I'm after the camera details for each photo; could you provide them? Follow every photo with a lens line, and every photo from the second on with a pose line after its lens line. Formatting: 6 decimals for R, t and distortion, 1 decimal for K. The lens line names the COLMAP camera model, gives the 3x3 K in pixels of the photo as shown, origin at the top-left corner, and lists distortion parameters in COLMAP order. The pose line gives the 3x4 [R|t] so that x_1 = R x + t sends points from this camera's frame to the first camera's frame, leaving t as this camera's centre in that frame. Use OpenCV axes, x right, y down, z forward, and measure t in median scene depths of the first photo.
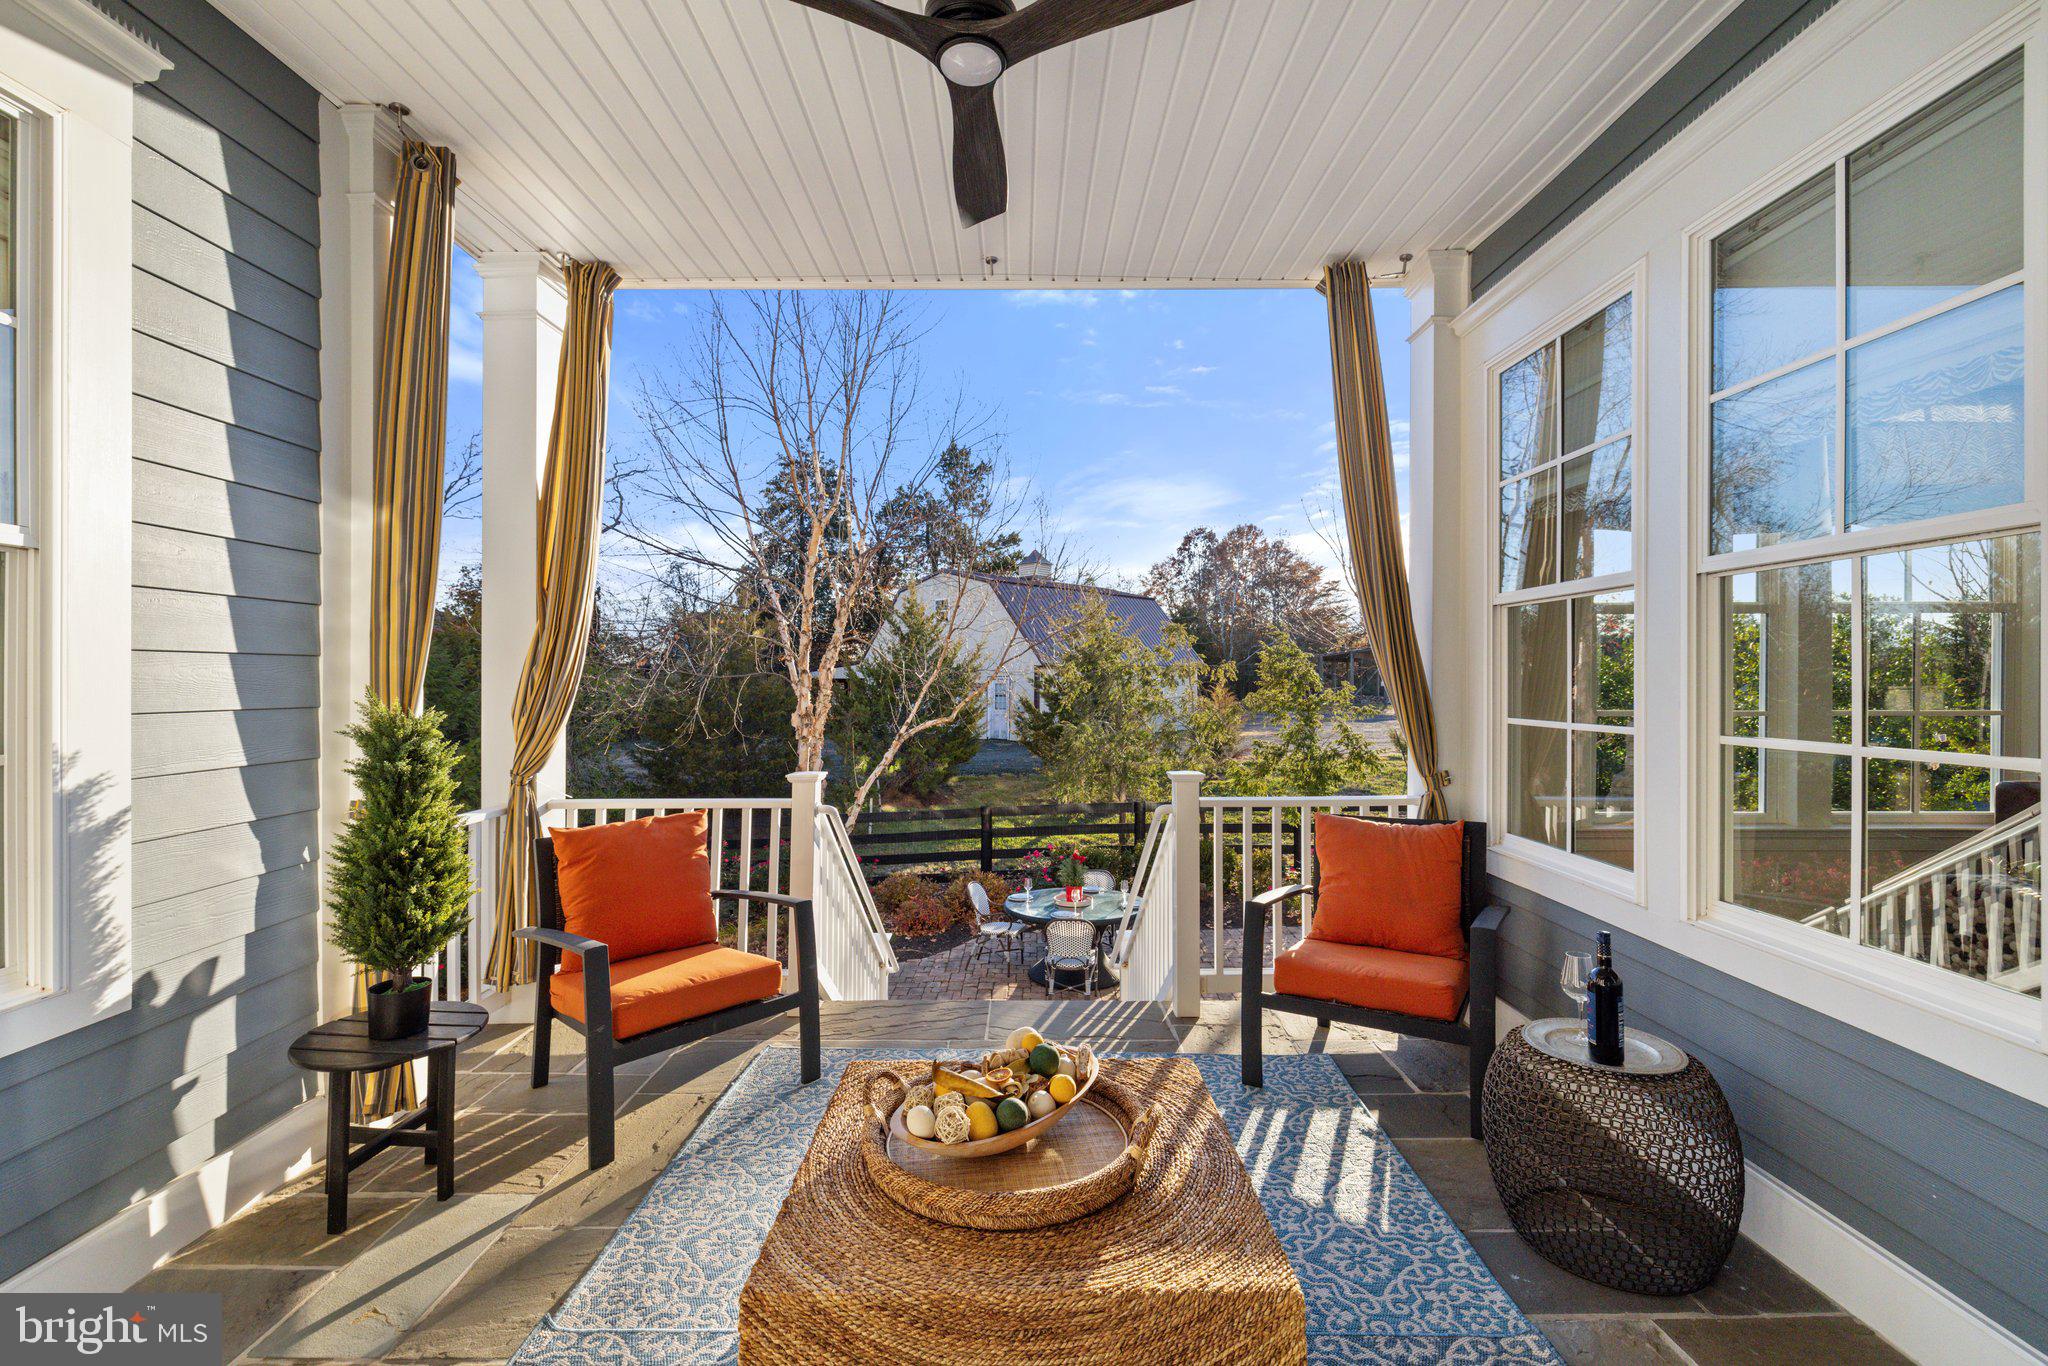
lens RADIAL K [[864.1, 0, 1029.4], [0, 864.1, 674.7], [0, 0, 1]] dist [-0.000487, -0.000170]
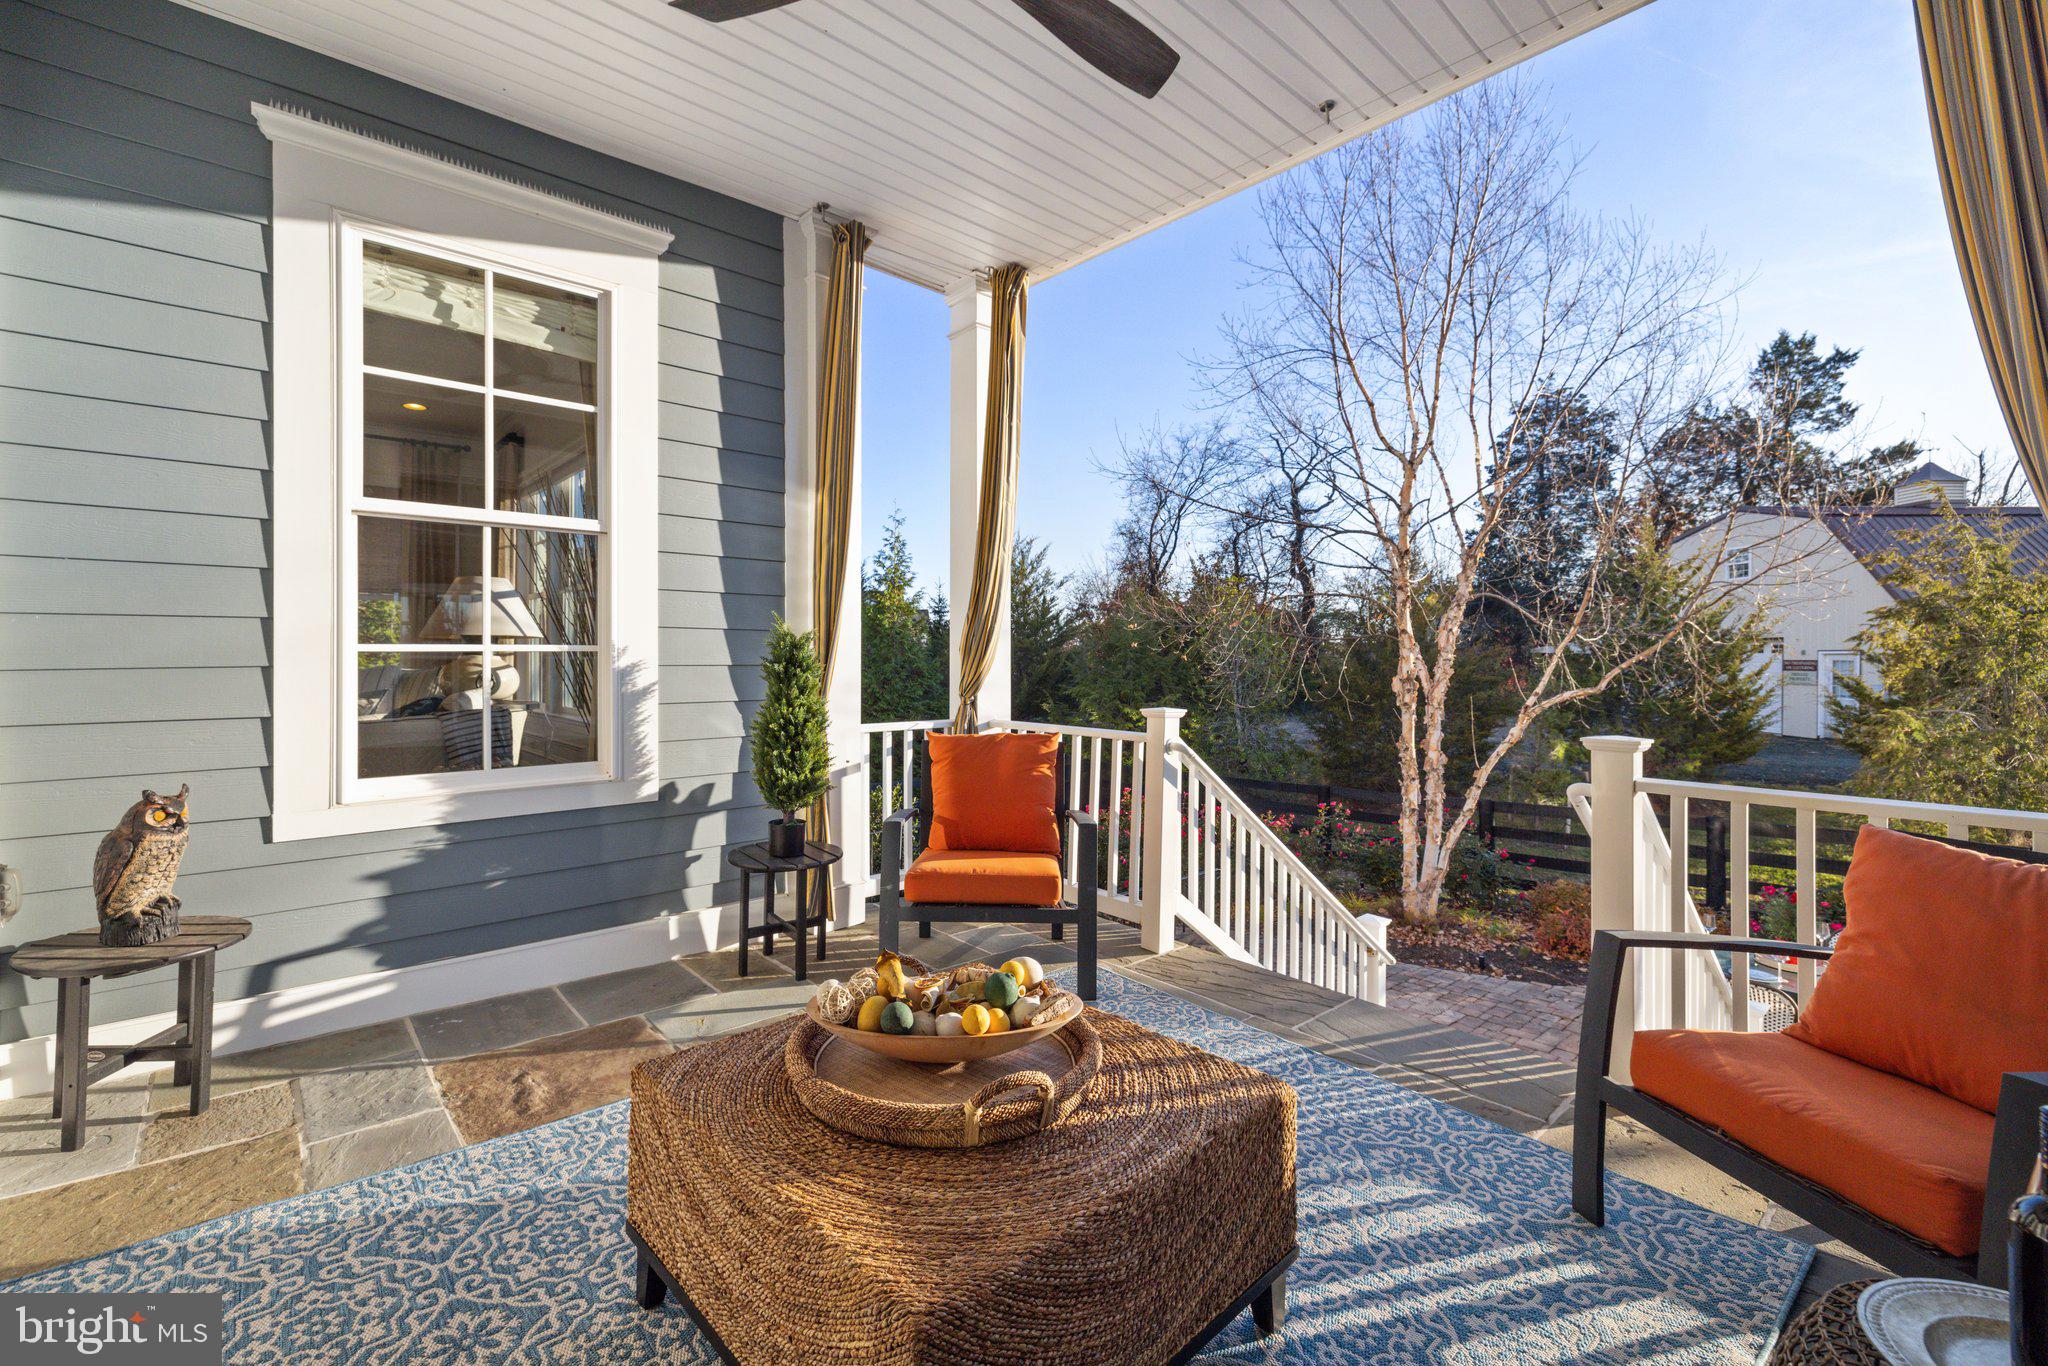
lens RADIAL K [[865.0, 0, 1007.1], [0, 865.0, 651.2], [0, 0, 1]] dist [0.001696, -0.000060]
pose [[0.661634, 0.002637, -0.749822, 0.595559], [-0.004141, 0.999991, -0.000137, 0.077464], [0.749815, 0.003195, 0.661639, 0.333791]]
